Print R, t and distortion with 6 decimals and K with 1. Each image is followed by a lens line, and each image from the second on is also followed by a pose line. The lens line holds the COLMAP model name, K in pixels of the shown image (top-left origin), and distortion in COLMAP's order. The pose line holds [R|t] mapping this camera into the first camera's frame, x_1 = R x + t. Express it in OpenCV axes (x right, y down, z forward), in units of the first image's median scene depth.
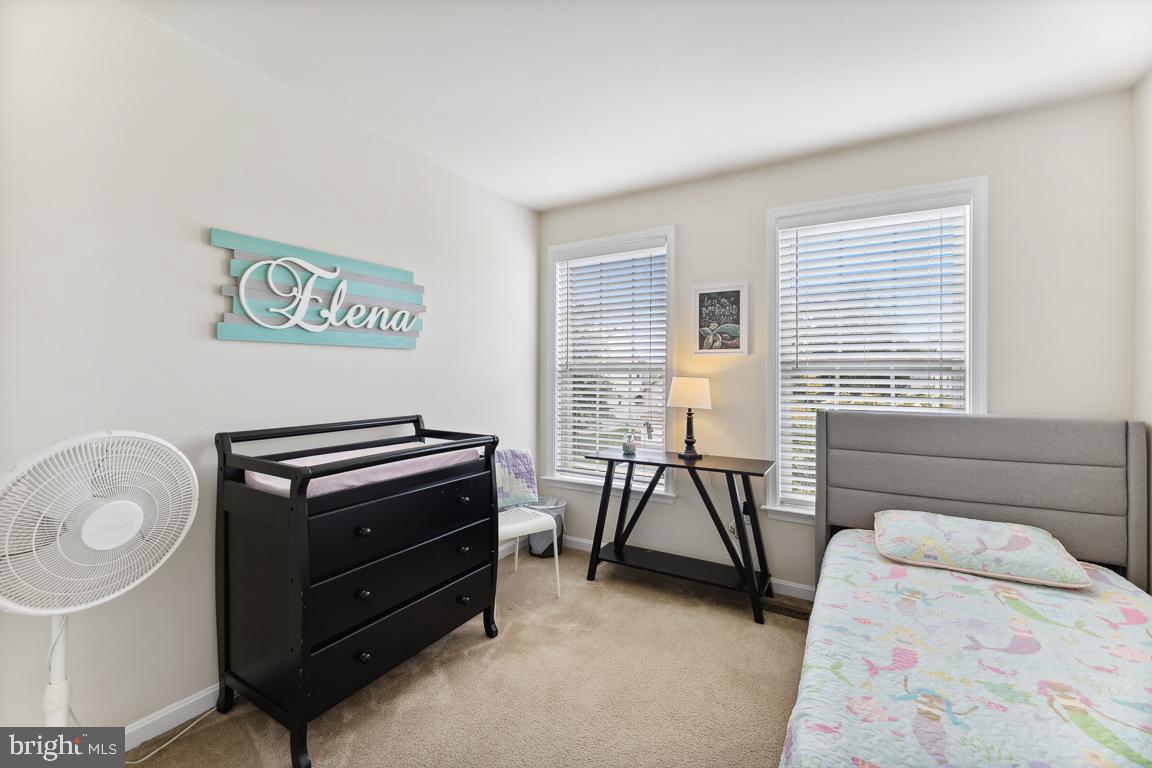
lens RADIAL K [[470.5, 0, 572.2], [0, 470.5, 384.4], [0, 0, 1]] dist [0.001310, 0.001003]
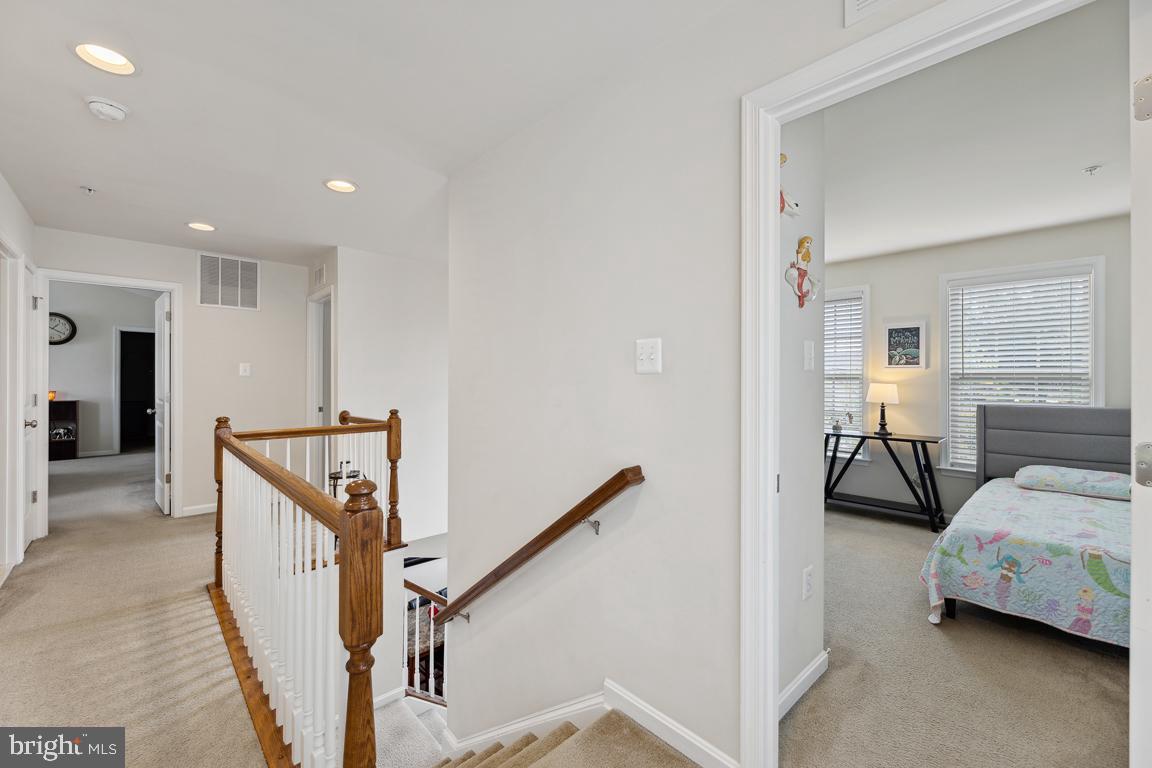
lens RADIAL K [[470.5, 0, 573.1], [0, 470.5, 382.7], [0, 0, 1]] dist [0.001310, 0.001003]
pose [[0.957443, 0.005387, -0.288571, -0.288248], [-0.012601, 0.999653, -0.023148, 0.032576], [0.288346, 0.025799, 0.957179, -0.810813]]
